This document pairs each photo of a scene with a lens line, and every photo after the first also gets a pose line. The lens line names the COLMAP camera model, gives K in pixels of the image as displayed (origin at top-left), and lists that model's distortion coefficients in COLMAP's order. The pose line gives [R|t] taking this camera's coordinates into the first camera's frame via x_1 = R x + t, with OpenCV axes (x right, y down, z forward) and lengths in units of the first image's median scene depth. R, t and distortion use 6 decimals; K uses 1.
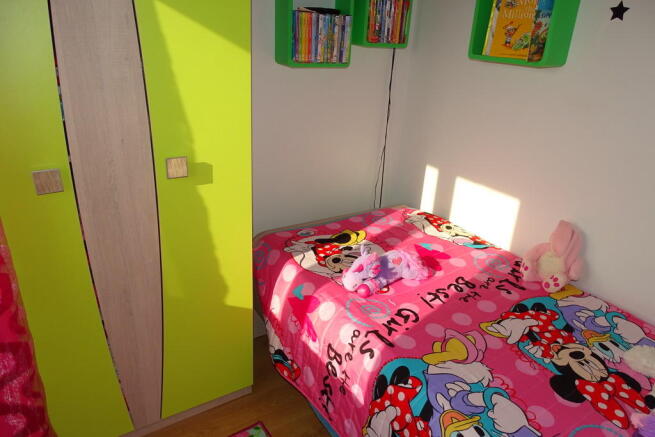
lens RADIAL K [[469.3, 0, 327.5], [0, 469.3, 218.5], [0, 0, 1]] dist [0.002603, -0.002676]
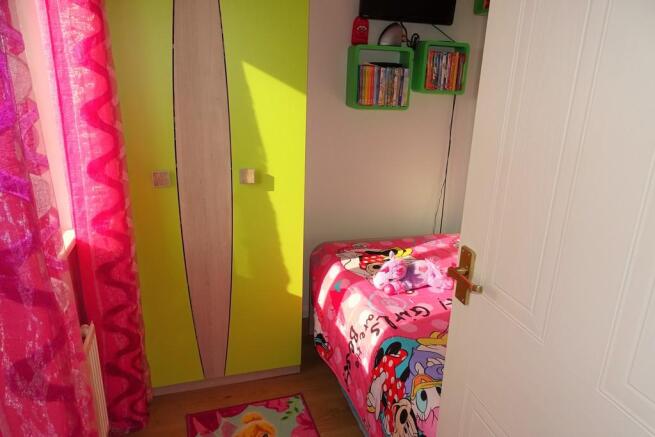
lens RADIAL K [[469.3, 0, 327.5], [0, 469.3, 218.5], [0, 0, 1]] dist [0.002603, -0.002676]
pose [[0.963158, 0.063114, -0.261426, 0.220529], [-0.090188, 0.991584, -0.092884, 0.097583], [0.253364, 0.113040, 0.960744, -0.200530]]
